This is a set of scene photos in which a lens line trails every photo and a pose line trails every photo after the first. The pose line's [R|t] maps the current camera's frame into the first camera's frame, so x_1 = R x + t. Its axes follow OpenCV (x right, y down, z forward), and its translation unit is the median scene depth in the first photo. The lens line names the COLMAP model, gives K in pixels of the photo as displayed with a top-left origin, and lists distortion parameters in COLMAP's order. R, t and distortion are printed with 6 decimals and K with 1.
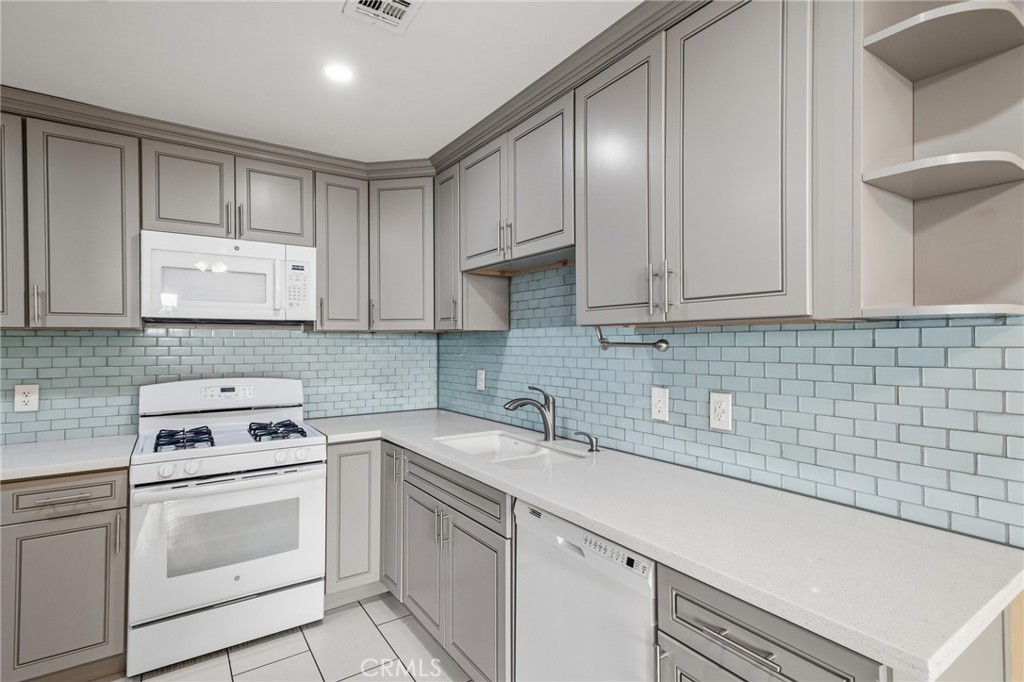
lens RADIAL K [[497.5, 0, 509.9], [0, 497.5, 338.3], [0, 0, 1]] dist [0.019234, -0.000272]
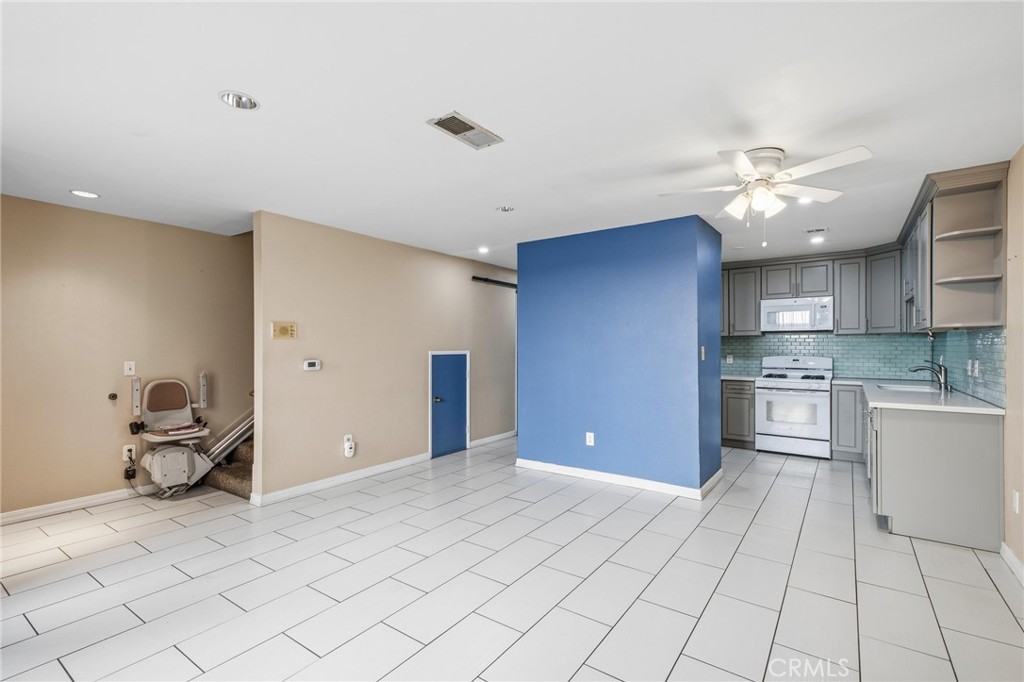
lens RADIAL K [[460.1, 0, 514.4], [0, 460.1, 347.9], [0, 0, 1]] dist [0.012904, -0.000606]
pose [[0.342801, 0.005499, -0.939392, 1.175091], [0.007941, 0.999930, 0.008751, 0.016653], [0.939375, -0.010460, 0.342733, -1.134820]]
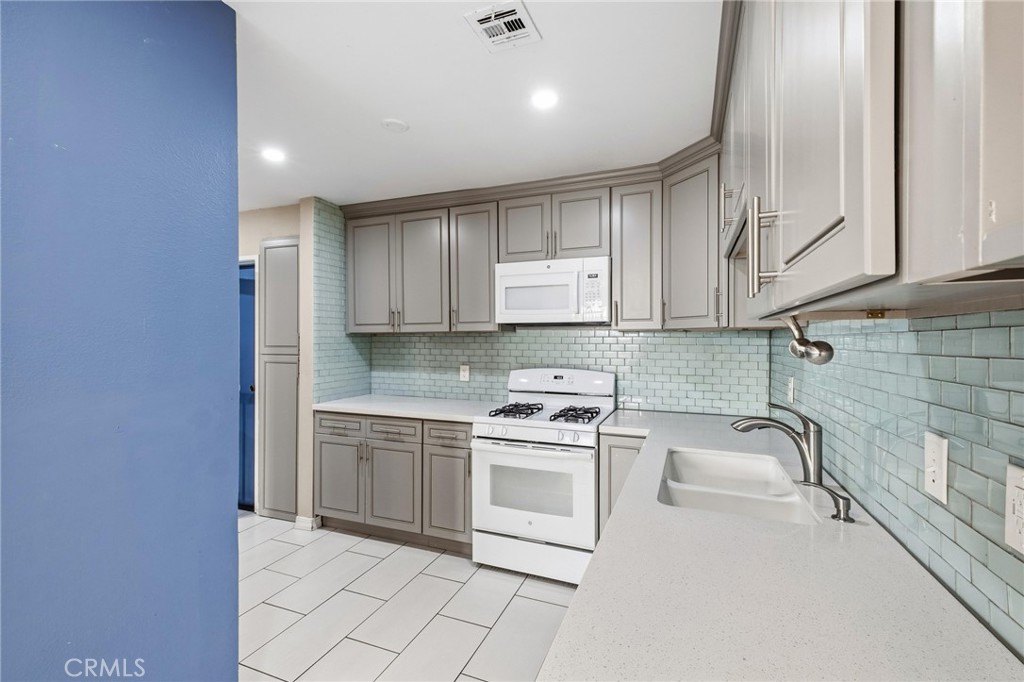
lens RADIAL K [[440.5, 0, 516.0], [0, 440.5, 339.8], [0, 0, 1]] dist [0.013194, -0.000108]
pose [[0.561666, 0.002647, -0.827360, 0.353338], [0.005261, 0.999963, 0.006771, -0.002421], [0.827348, -0.008155, 0.561631, 0.316171]]
